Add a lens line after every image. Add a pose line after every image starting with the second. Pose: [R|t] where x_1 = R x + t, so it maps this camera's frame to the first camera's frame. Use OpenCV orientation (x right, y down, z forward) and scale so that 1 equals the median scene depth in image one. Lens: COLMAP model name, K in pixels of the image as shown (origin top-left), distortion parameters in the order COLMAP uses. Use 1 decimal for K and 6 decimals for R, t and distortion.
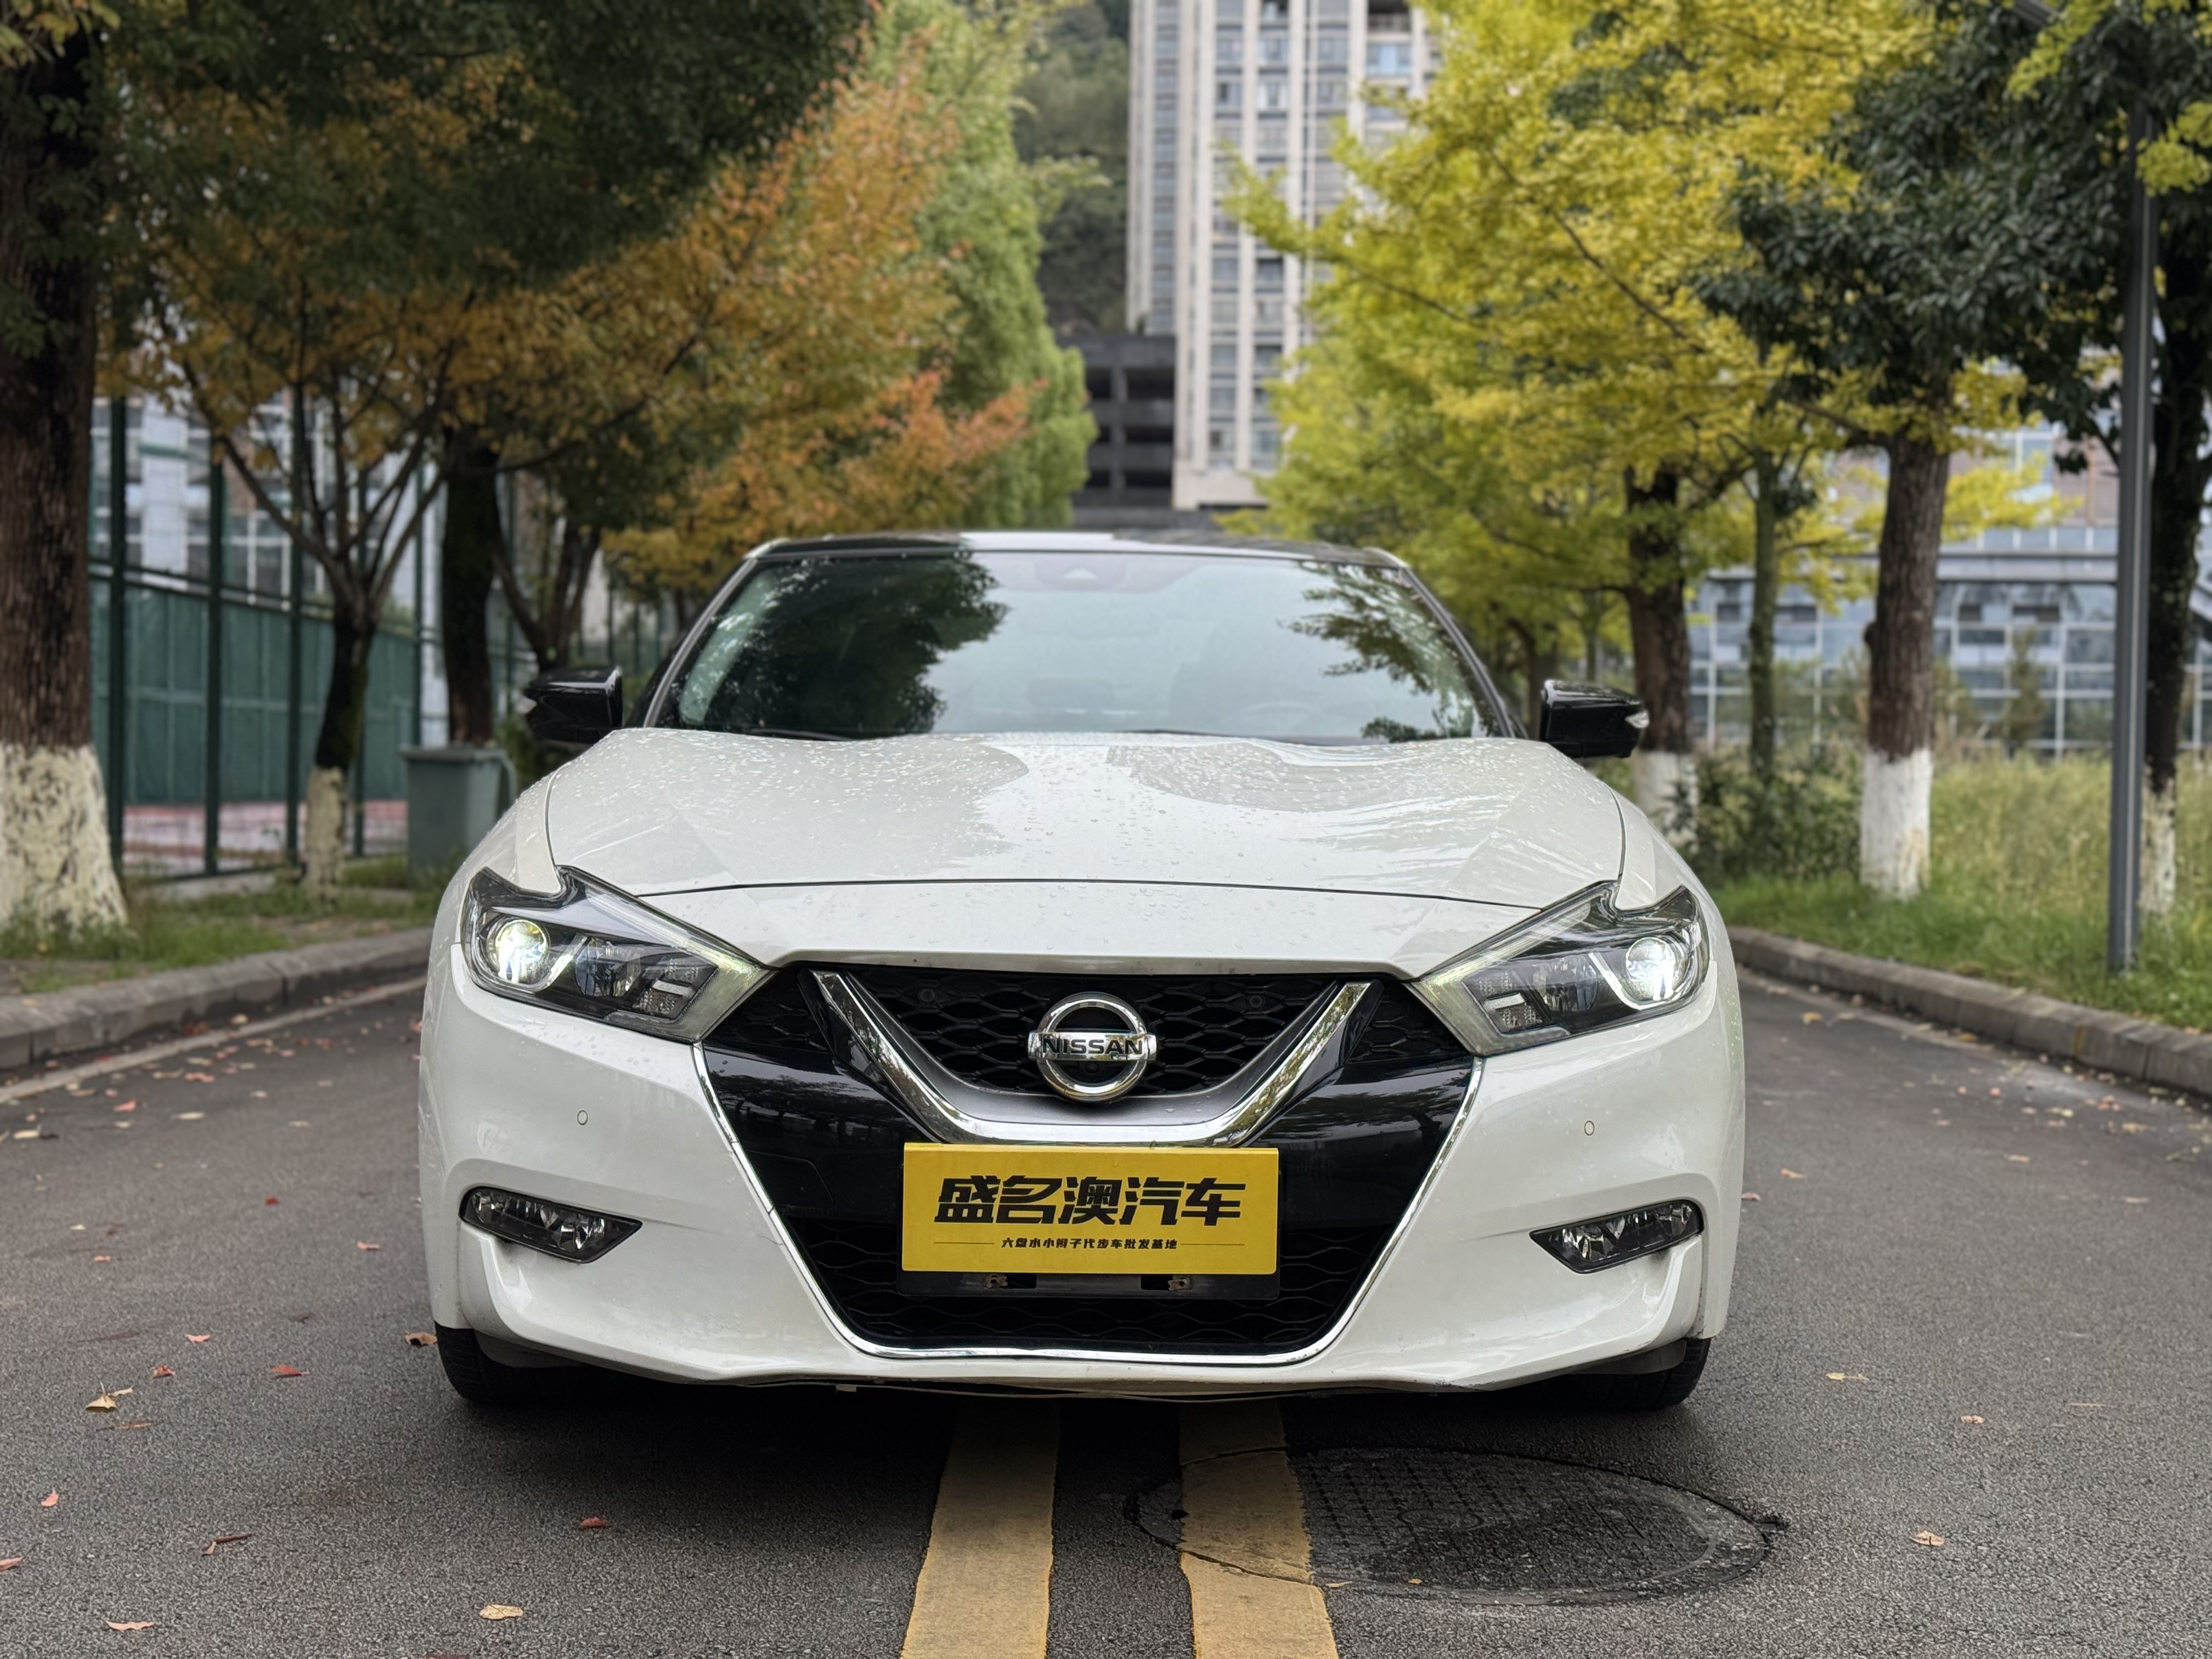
lens RADIAL K [[3096.1, 0, 1120.7], [0, 3096.1, 829.5], [0, 0, 1]] dist [0.122095, 0.000000]
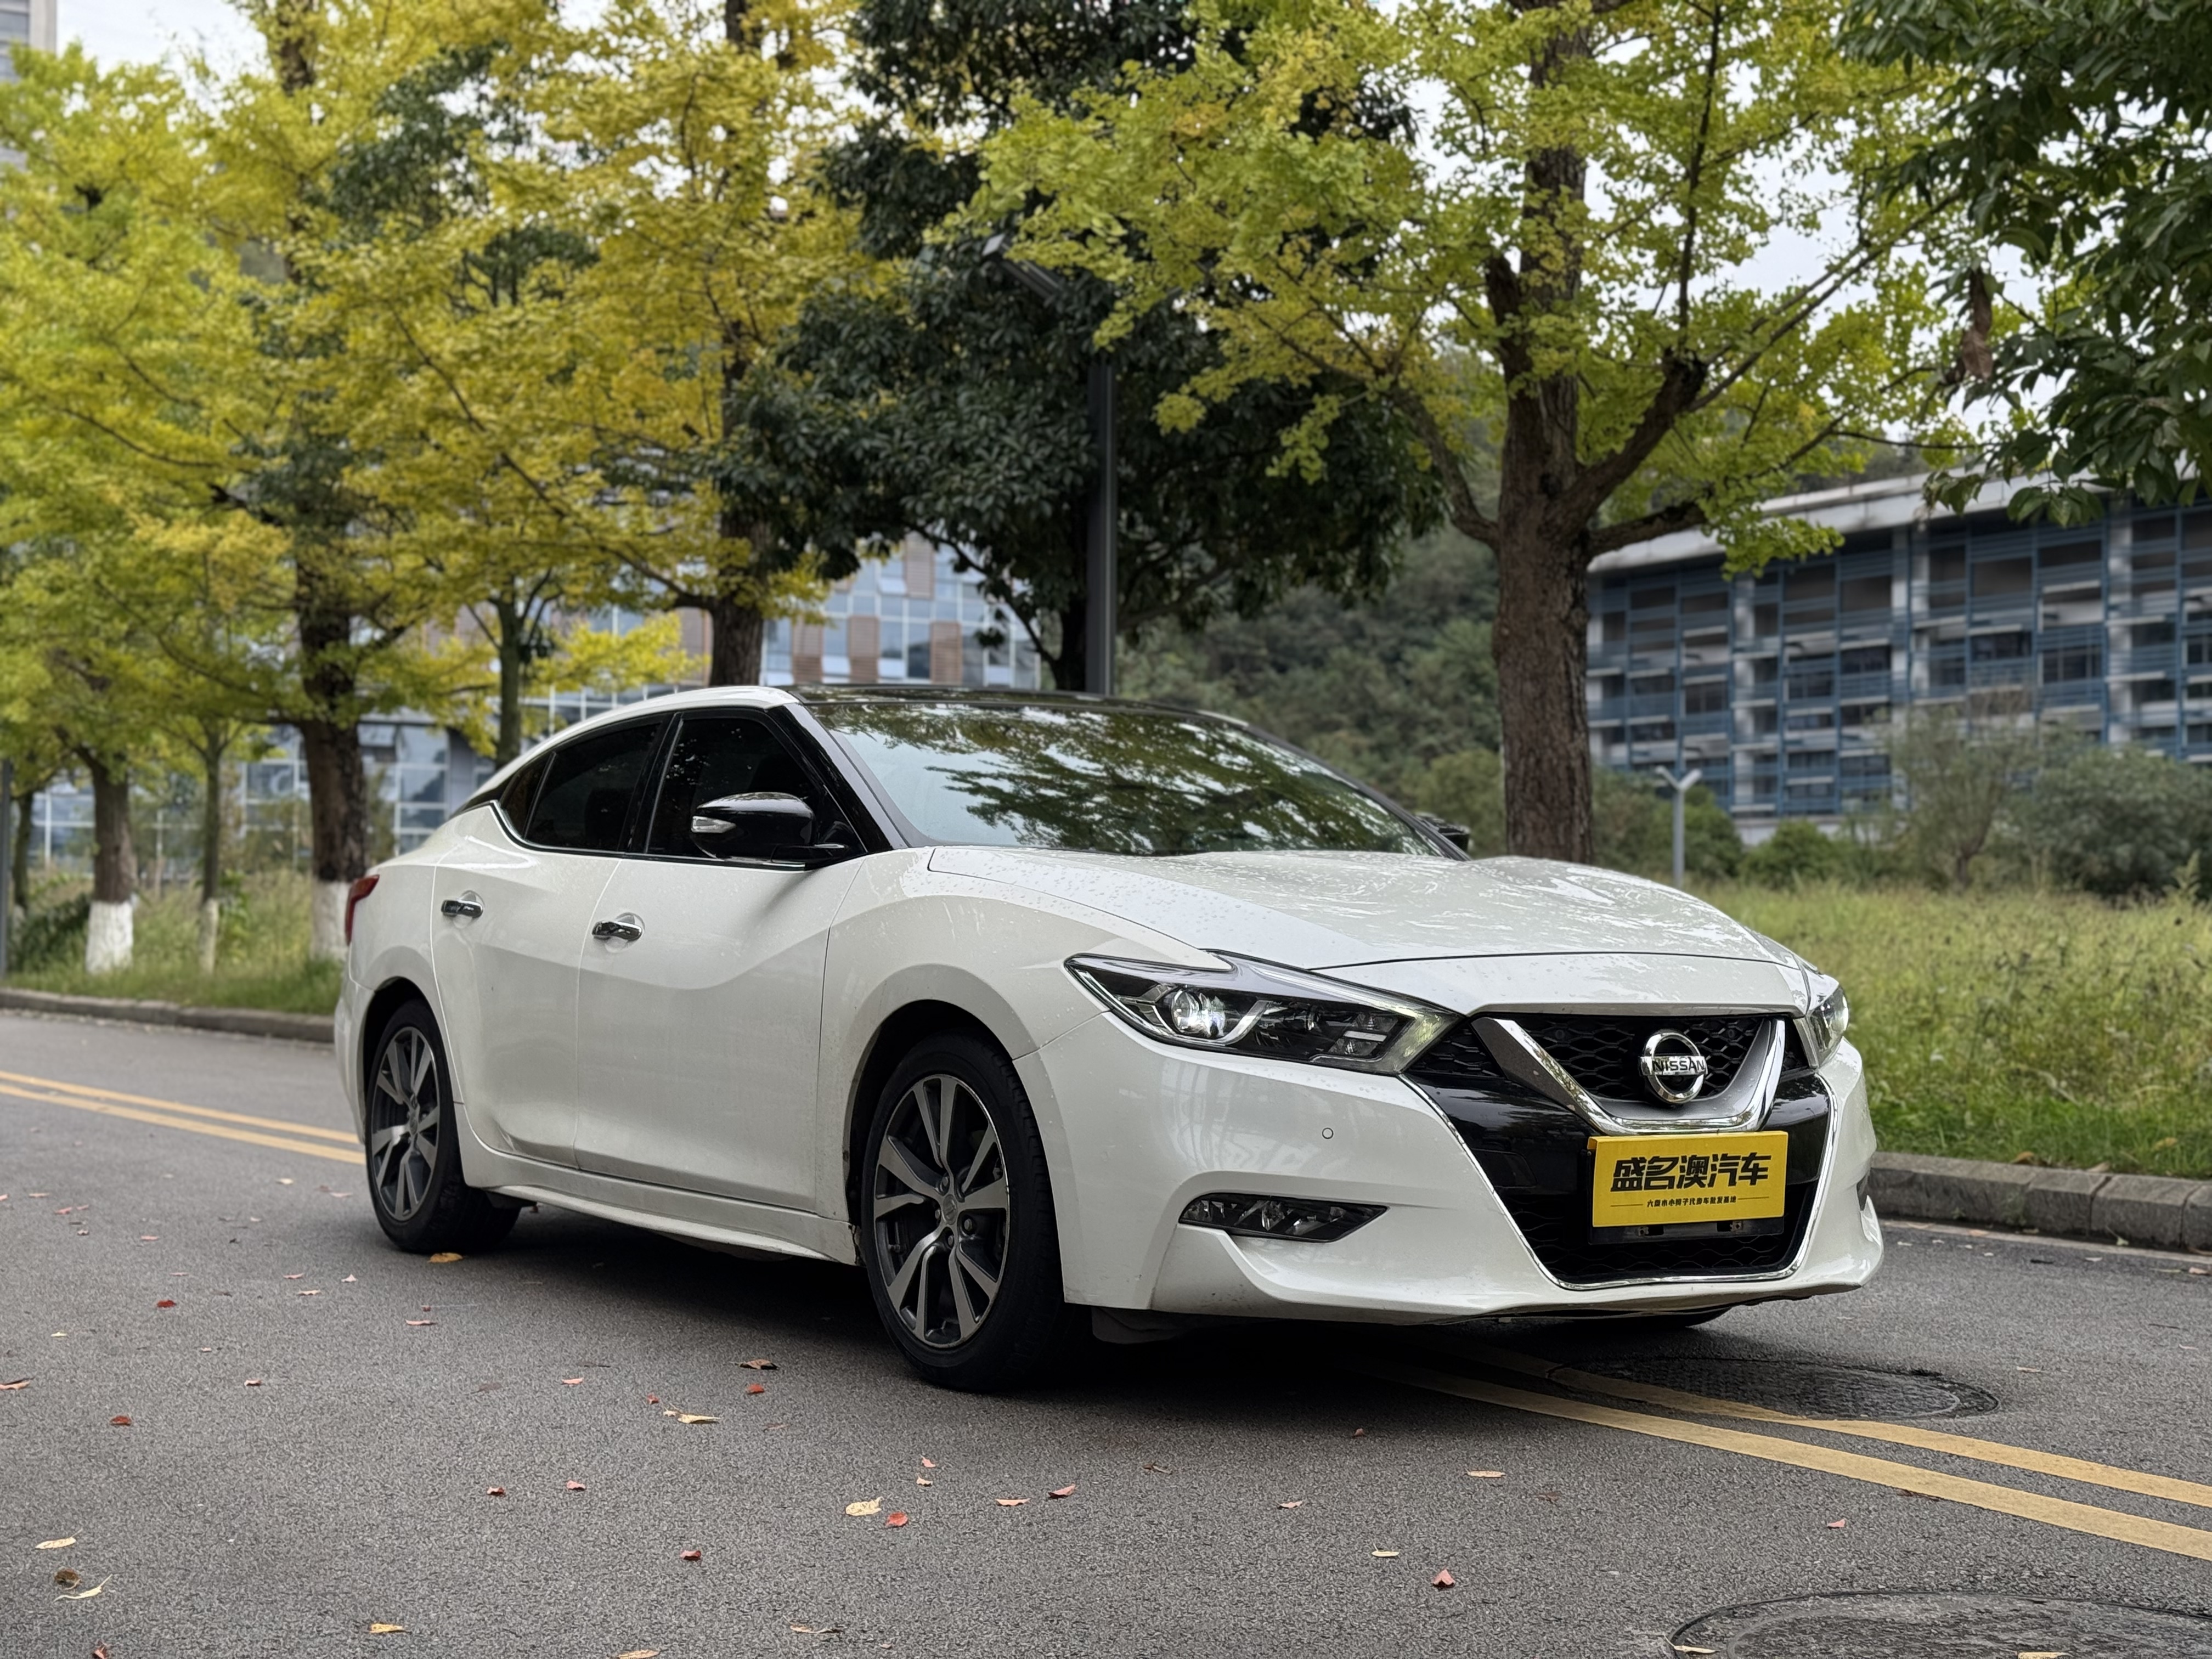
lens RADIAL K [[3096.1, 0, 1117.6], [0, 3096.1, 841.5], [0, 0, 1]] dist [0.122095, 0.000000]
pose [[0.851236, 0.007069, 0.524736, -1.002905], [0.013913, 0.999254, -0.036031, 0.013947], [-0.524599, 0.037972, 0.850502, -0.103974]]
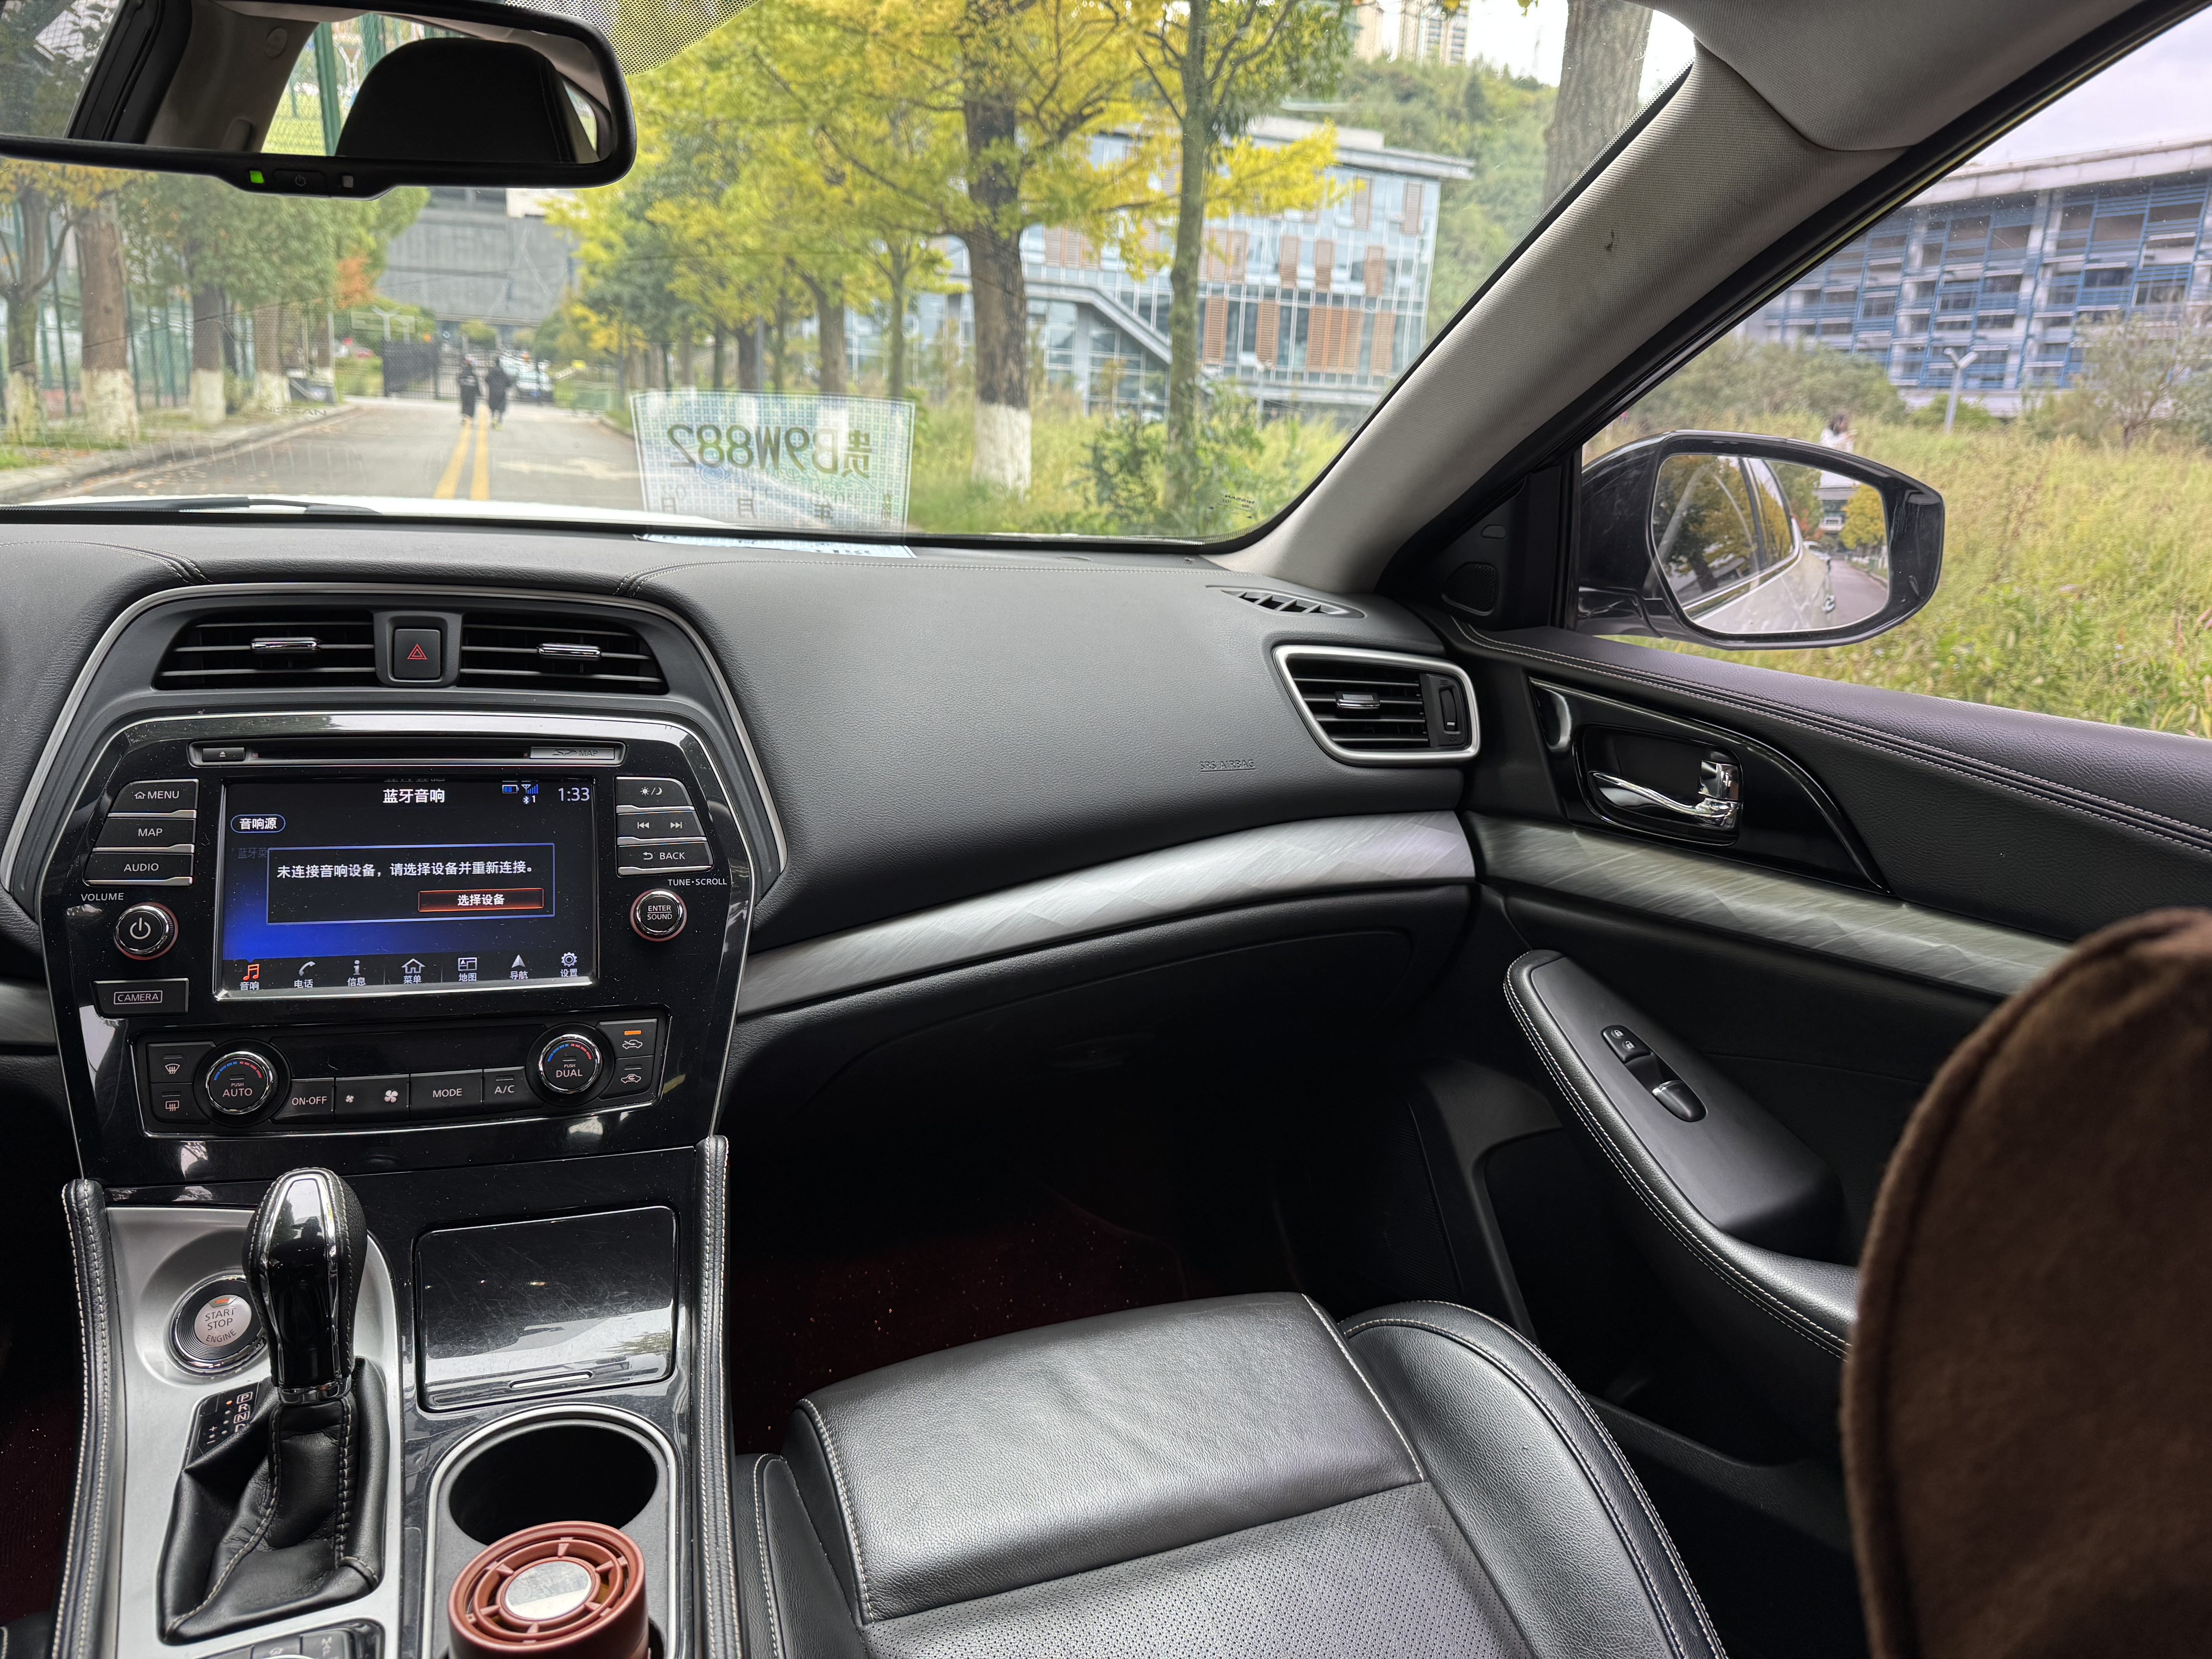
lens RADIAL K [[1561.2, 0, 1114.0], [0, 1561.2, 814.5], [0, 0, 1]] dist [0.054757, -0.073669]
pose [[0.932183, -0.052661, 0.358135, 0.146810], [-0.034432, 0.971976, 0.232544, -0.099318], [-0.360345, -0.229105, 0.904247, 3.366867]]
